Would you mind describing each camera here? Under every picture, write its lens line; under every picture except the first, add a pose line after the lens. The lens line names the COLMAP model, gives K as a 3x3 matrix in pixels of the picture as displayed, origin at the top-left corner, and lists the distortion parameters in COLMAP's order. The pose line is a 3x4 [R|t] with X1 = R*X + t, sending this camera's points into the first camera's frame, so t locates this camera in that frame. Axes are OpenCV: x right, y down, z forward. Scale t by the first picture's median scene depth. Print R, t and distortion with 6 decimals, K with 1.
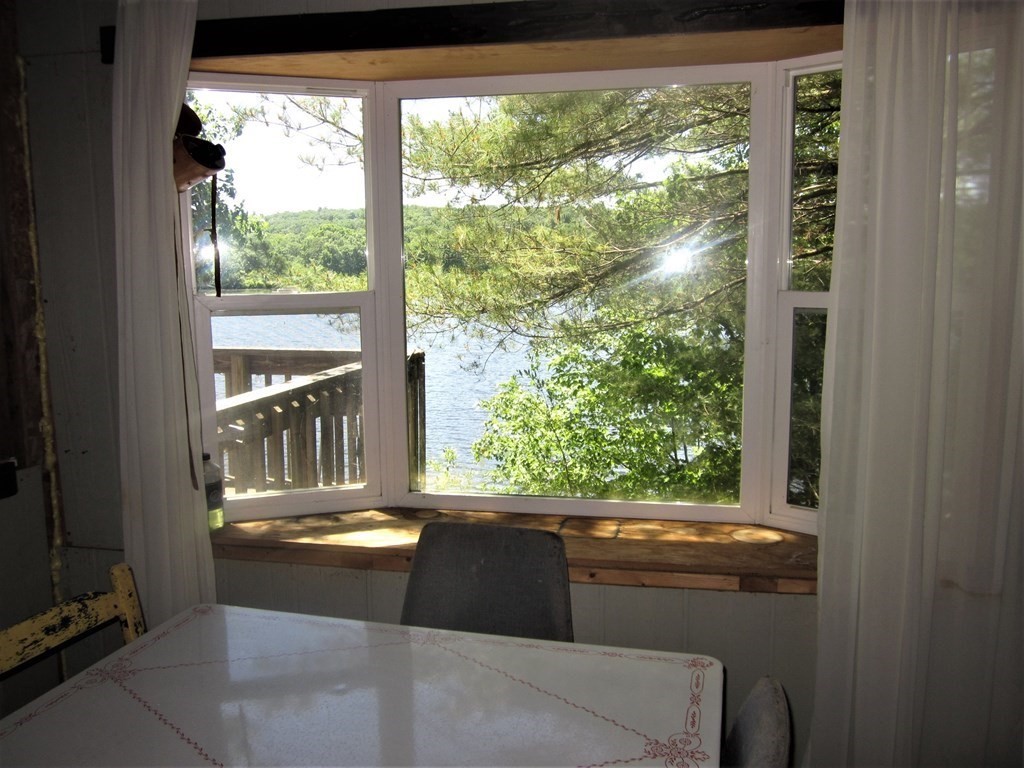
lens RADIAL K [[901.9, 0, 511.7], [0, 901.9, 382.8], [0, 0, 1]] dist [-0.028346, 0.022582]
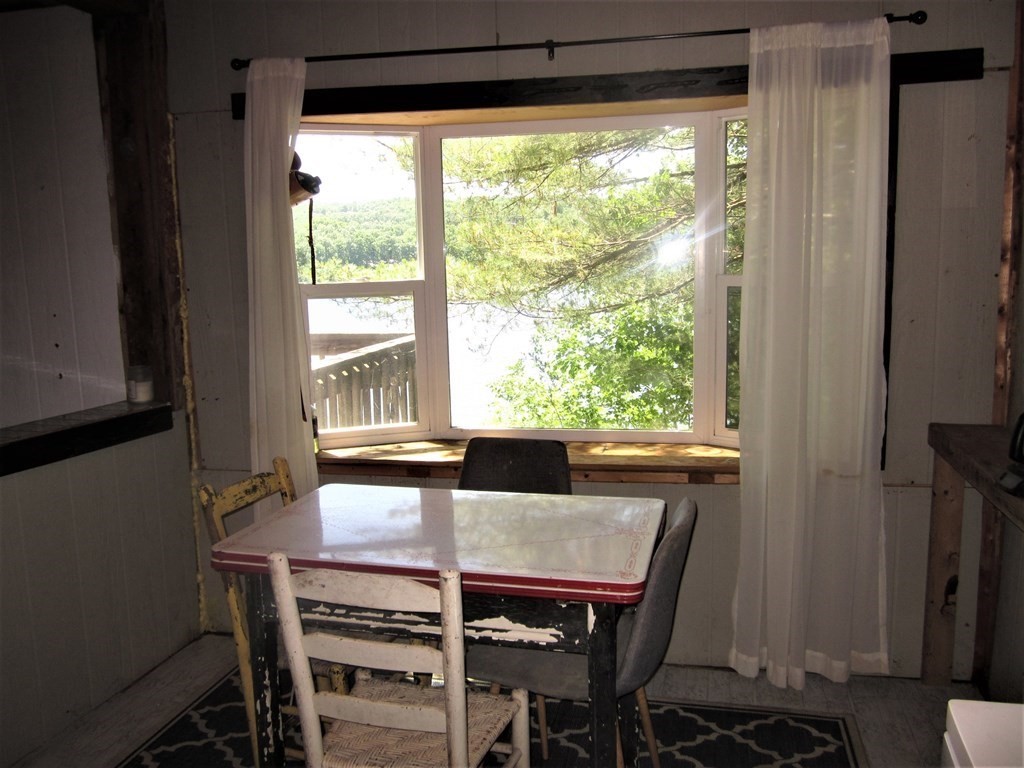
lens RADIAL K [[901.9, 0, 512.1], [0, 901.9, 380.9], [0, 0, 1]] dist [-0.028346, 0.022582]
pose [[0.999890, -0.014446, 0.003464, -0.027921], [0.014414, 0.999855, 0.009038, 0.043814], [-0.003594, -0.008987, 0.999953, -0.384529]]
